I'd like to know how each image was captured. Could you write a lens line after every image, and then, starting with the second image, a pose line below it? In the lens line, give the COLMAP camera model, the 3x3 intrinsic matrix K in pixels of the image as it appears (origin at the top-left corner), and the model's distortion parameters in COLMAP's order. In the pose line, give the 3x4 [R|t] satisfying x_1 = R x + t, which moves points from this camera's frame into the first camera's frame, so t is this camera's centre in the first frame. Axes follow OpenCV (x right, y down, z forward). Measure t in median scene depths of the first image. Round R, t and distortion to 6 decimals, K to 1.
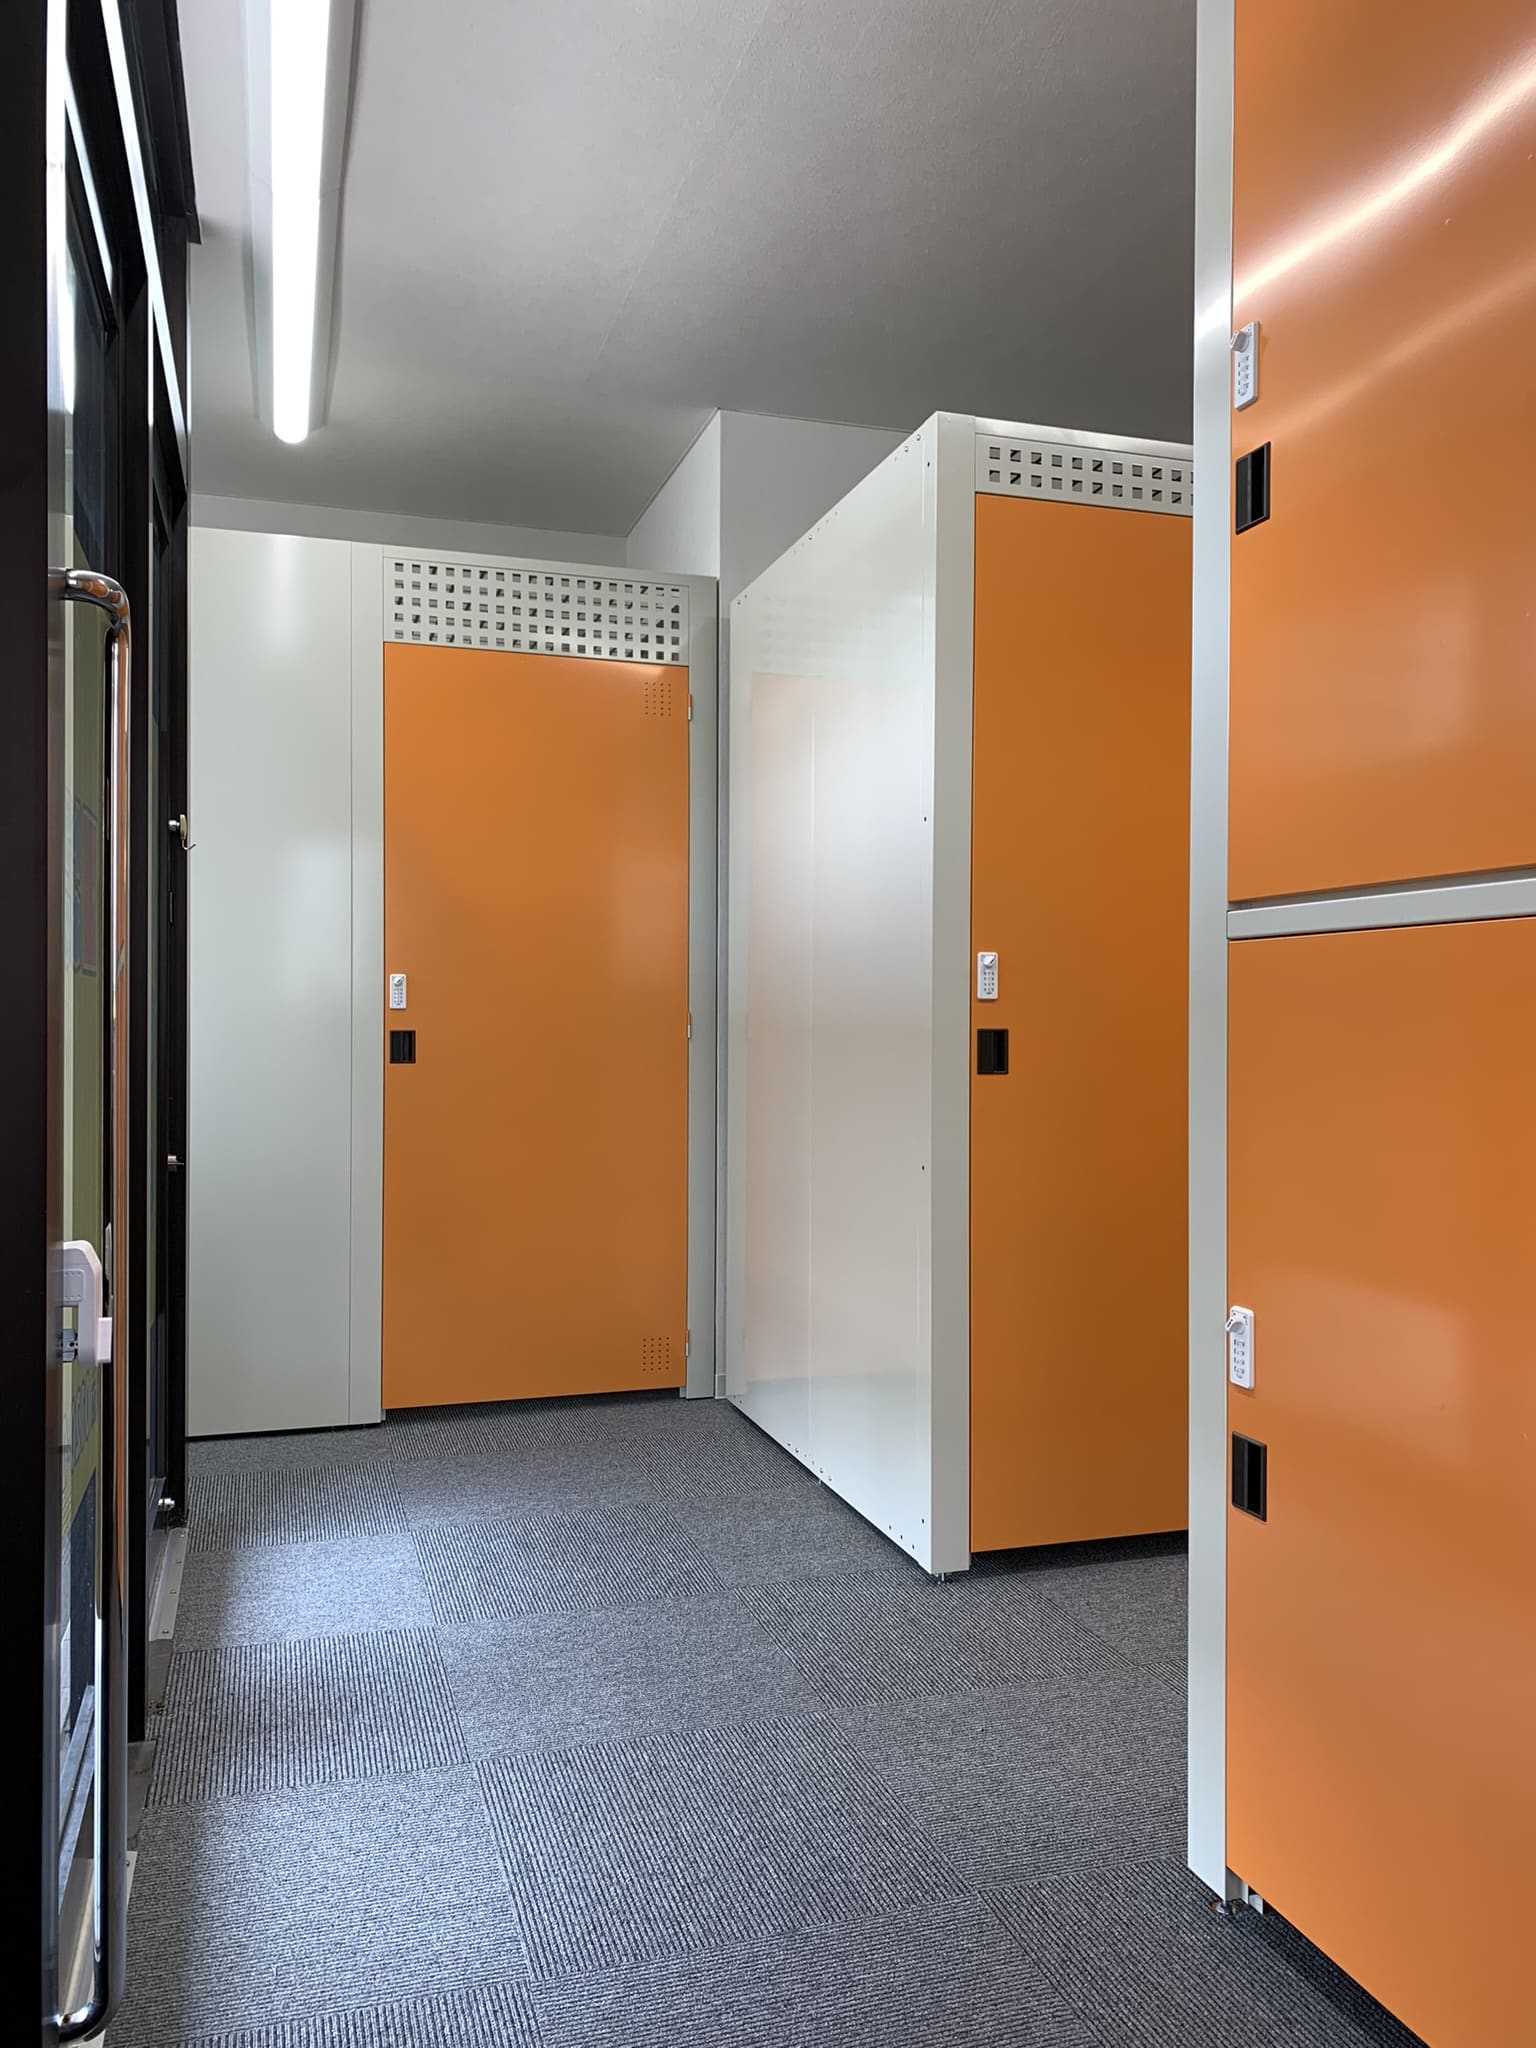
lens RADIAL K [[1572.5, 0, 770.6], [0, 1572.5, 1021.2], [0, 0, 1]] dist [0.039188, -0.003544]
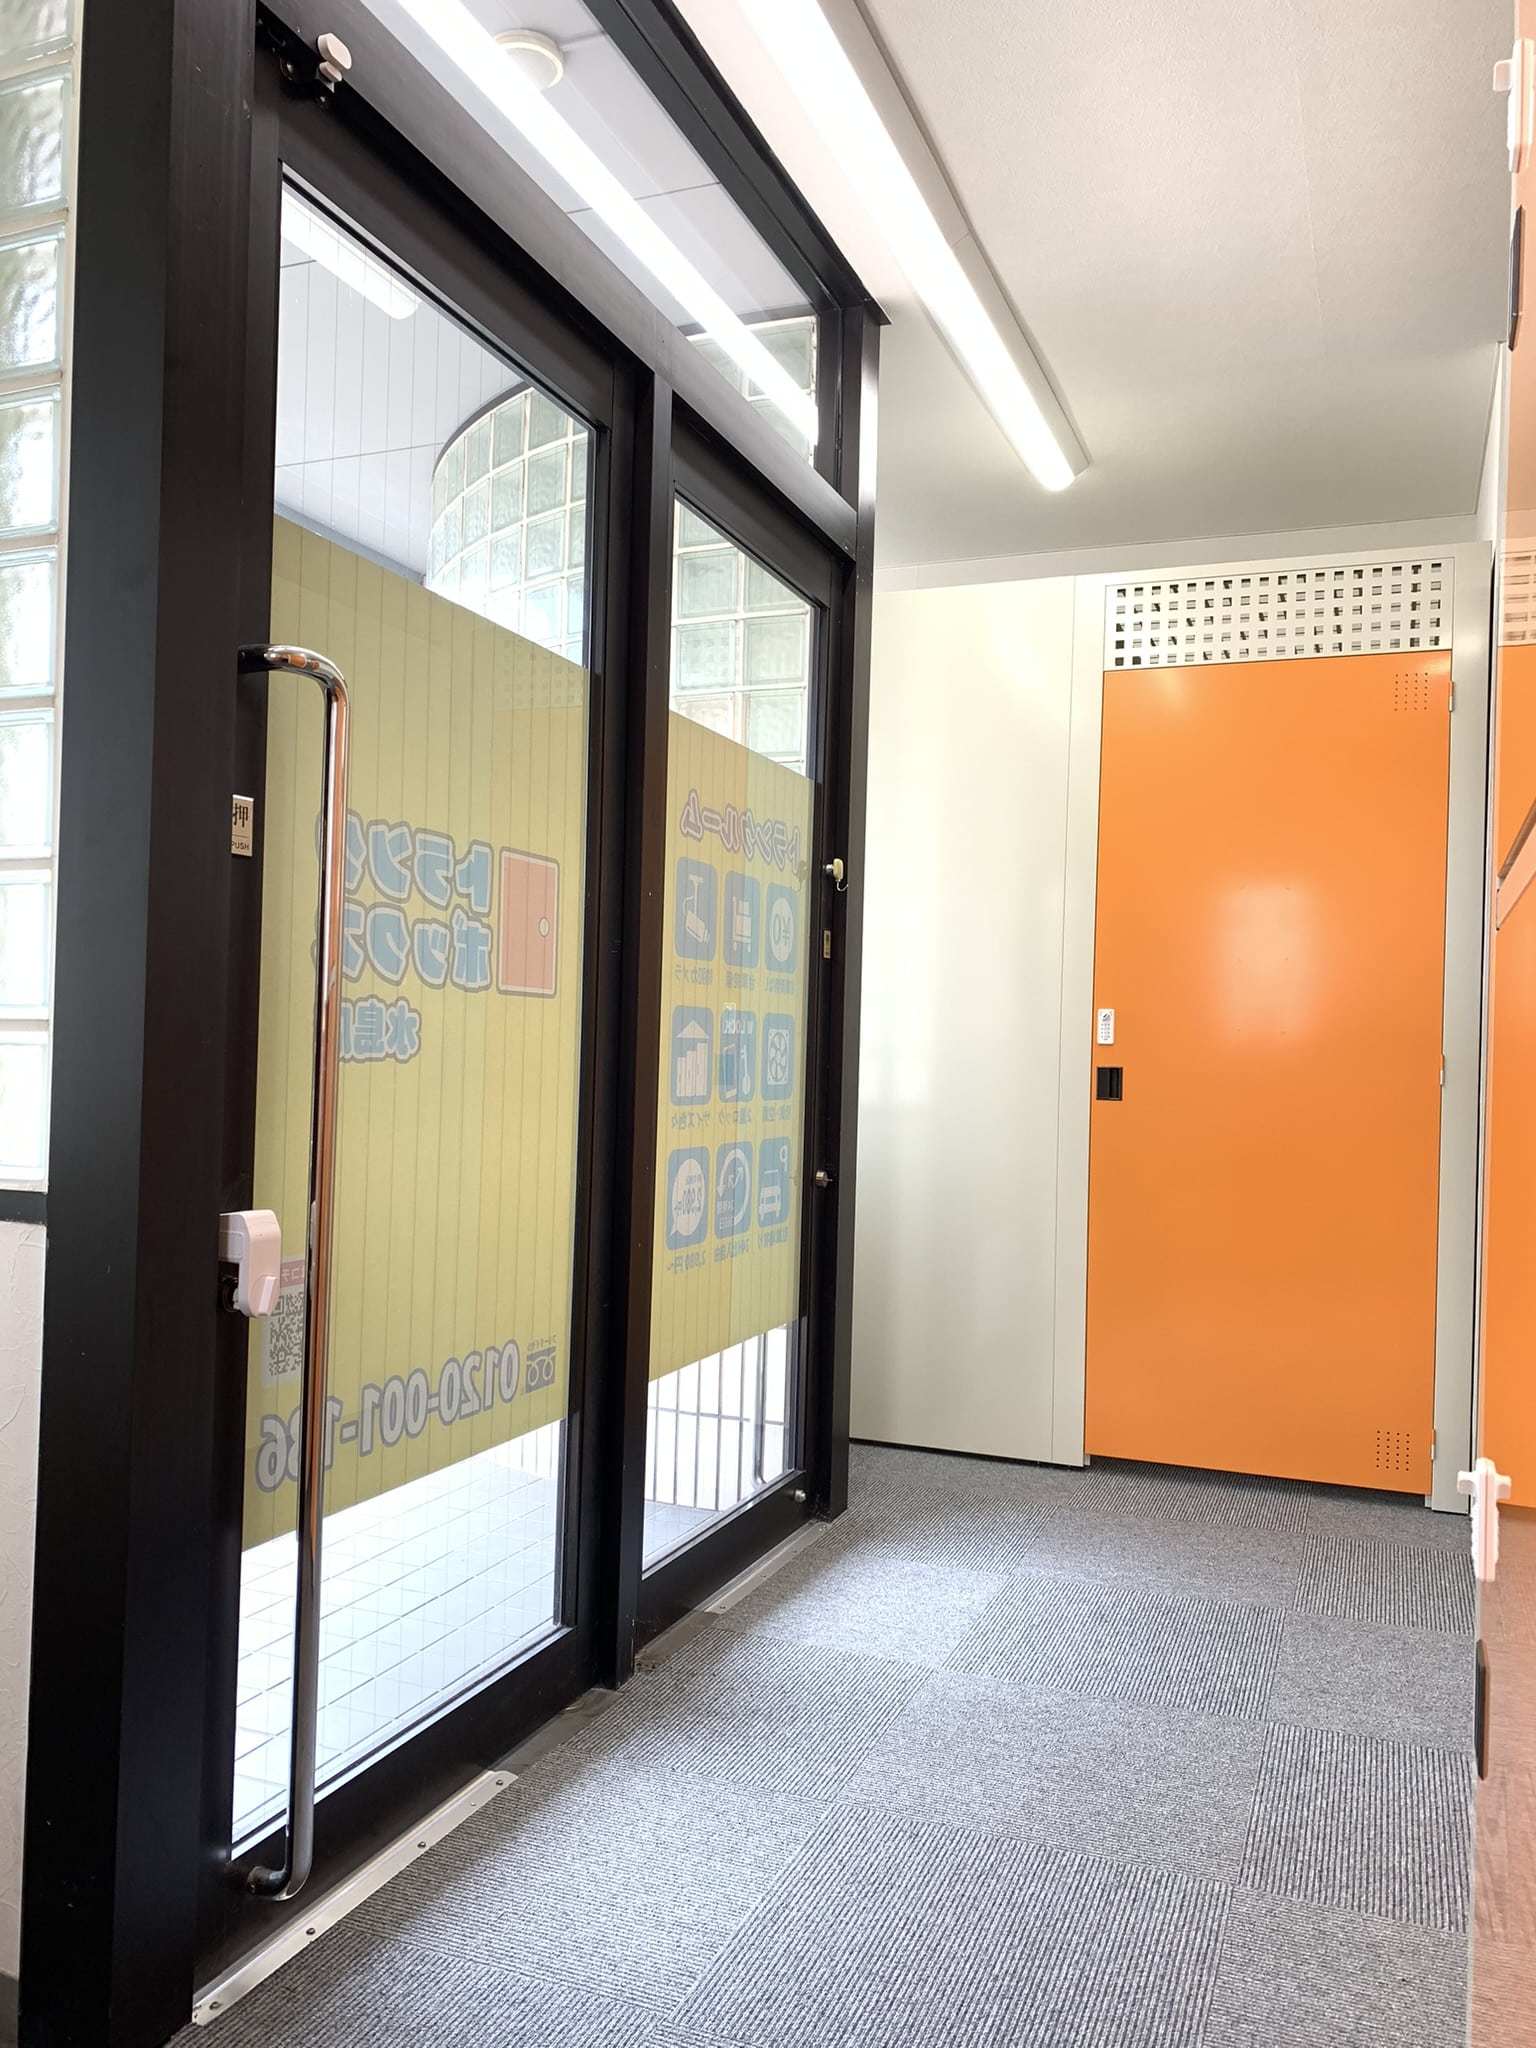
lens RADIAL K [[1572.5, 0, 775.5], [0, 1572.5, 1035.1], [0, 0, 1]] dist [0.039188, -0.003544]
pose [[0.784120, 0.009043, -0.620544, 0.221981], [-0.023710, 0.999600, -0.015393, 0.006723], [0.620156, 0.026783, 0.784021, 0.116646]]
